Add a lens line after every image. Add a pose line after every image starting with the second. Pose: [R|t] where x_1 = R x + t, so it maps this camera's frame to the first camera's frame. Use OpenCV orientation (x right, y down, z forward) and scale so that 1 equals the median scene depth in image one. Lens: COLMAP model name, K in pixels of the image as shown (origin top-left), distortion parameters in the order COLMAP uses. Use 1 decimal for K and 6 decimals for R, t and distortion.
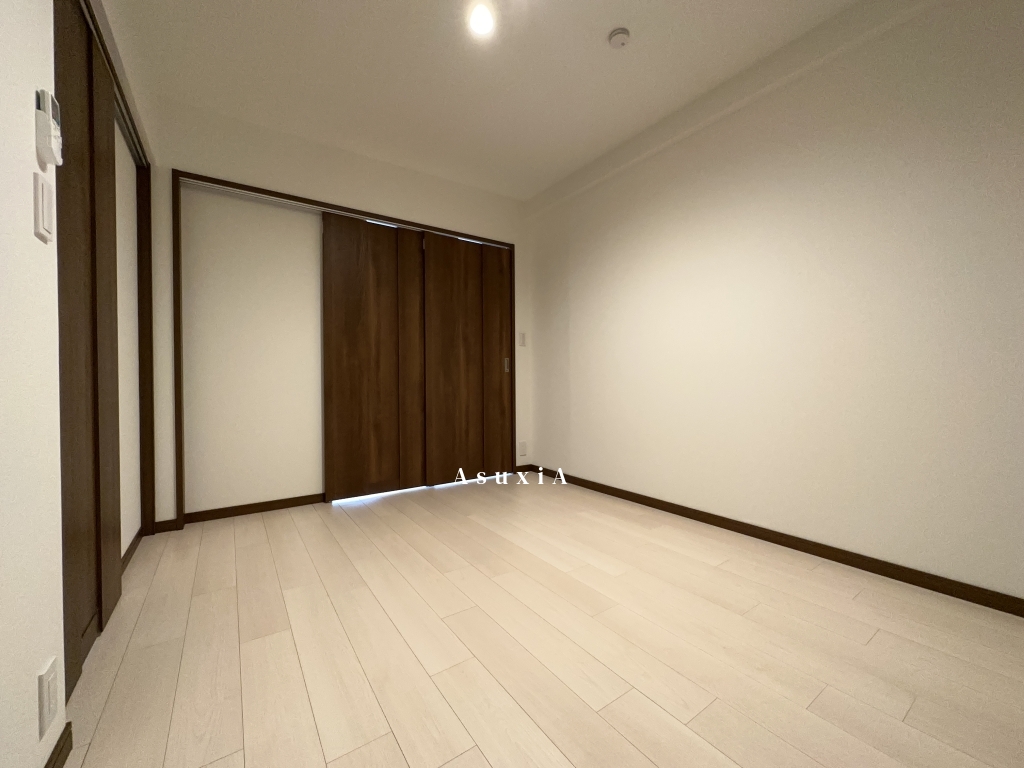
lens RADIAL K [[411.2, 0, 512.2], [0, 411.2, 384.0], [0, 0, 1]] dist [-0.000334, -0.000104]
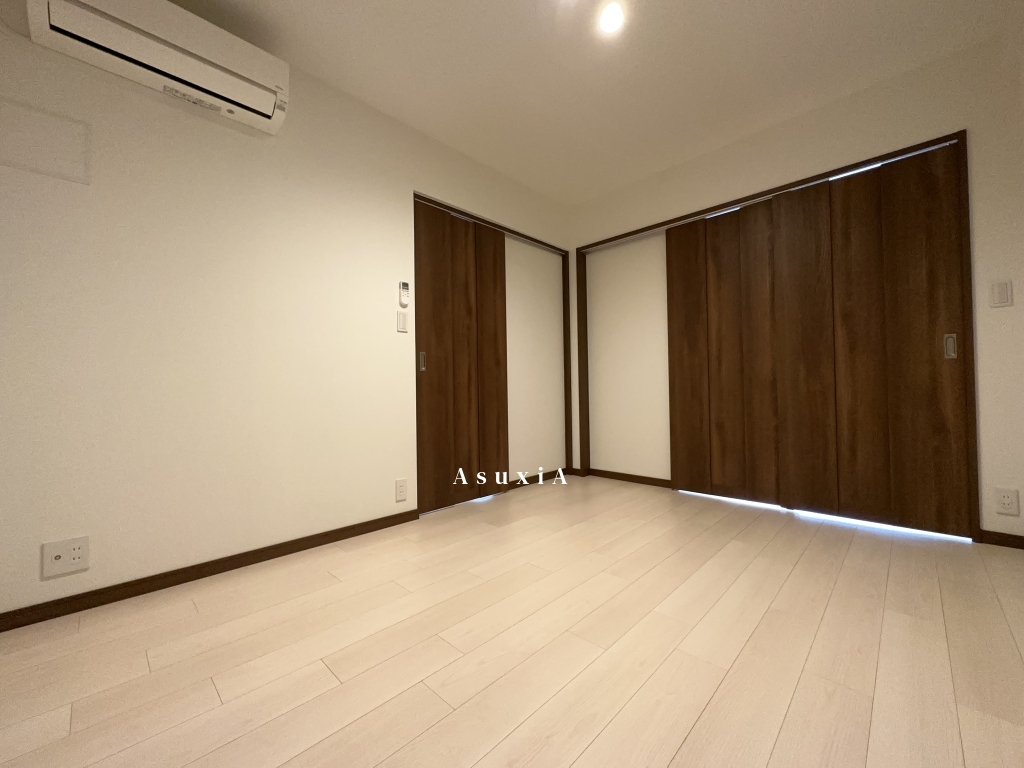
lens RADIAL K [[411.2, 0, 511.6], [0, 411.2, 385.0], [0, 0, 1]] dist [-0.000334, -0.000104]
pose [[0.192431, -0.005956, -0.981292, 0.515800], [0.007343, 0.999962, -0.004629, 0.008391], [0.981283, -0.006315, 0.192467, 0.337004]]
